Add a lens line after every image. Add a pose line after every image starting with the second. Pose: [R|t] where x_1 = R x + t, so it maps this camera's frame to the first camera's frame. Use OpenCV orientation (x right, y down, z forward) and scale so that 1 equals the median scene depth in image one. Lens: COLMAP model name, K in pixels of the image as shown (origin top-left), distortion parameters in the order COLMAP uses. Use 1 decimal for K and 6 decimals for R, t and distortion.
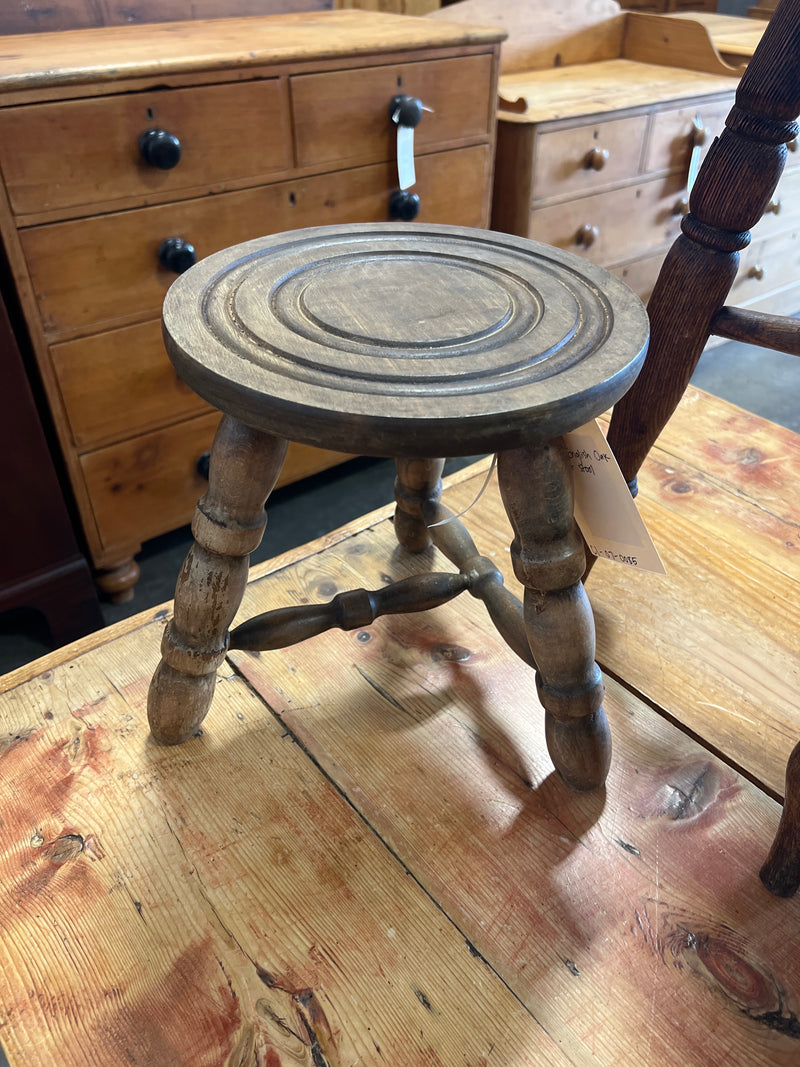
lens RADIAL K [[807.4, 0, 400.0], [0, 807.4, 533.5], [0, 0, 1]] dist [0.004635, 0.000534]
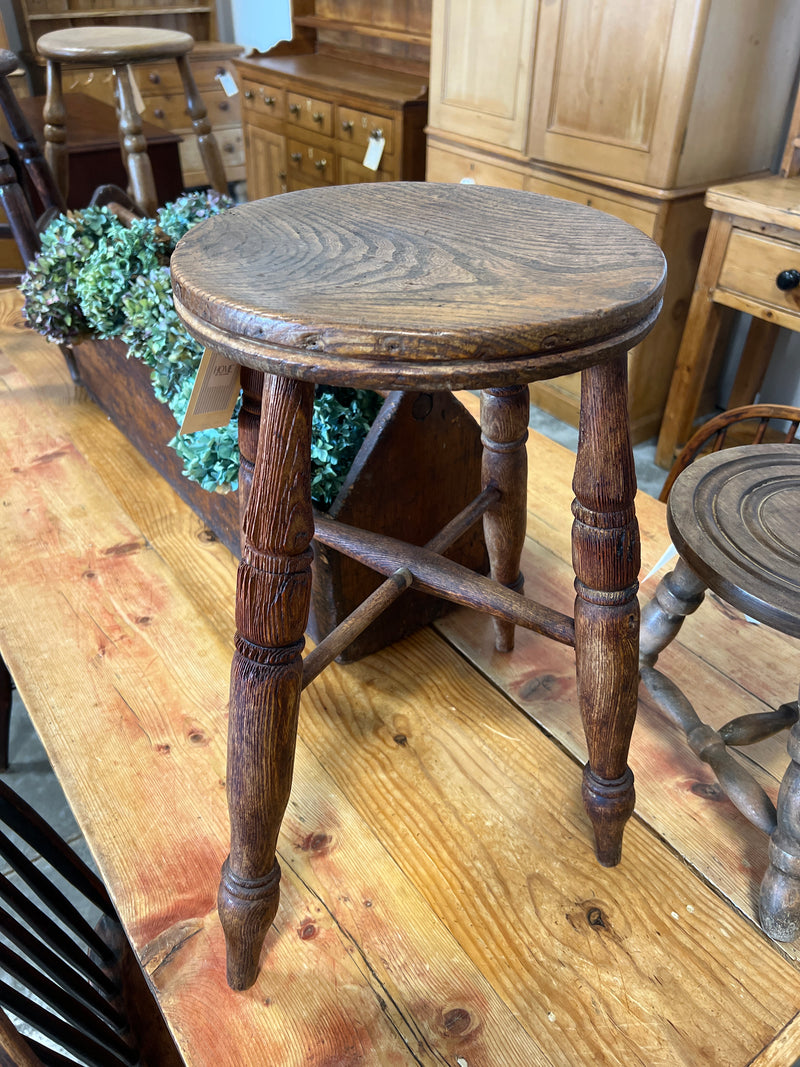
lens RADIAL K [[807.4, 0, 400.0], [0, 807.4, 533.5], [0, 0, 1]] dist [0.004635, 0.000534]
pose [[-0.997913, -0.050202, 0.040608, 0.495446], [0.025654, 0.268885, 0.962830, -1.149221], [-0.059255, 0.961863, -0.267036, 0.963398]]
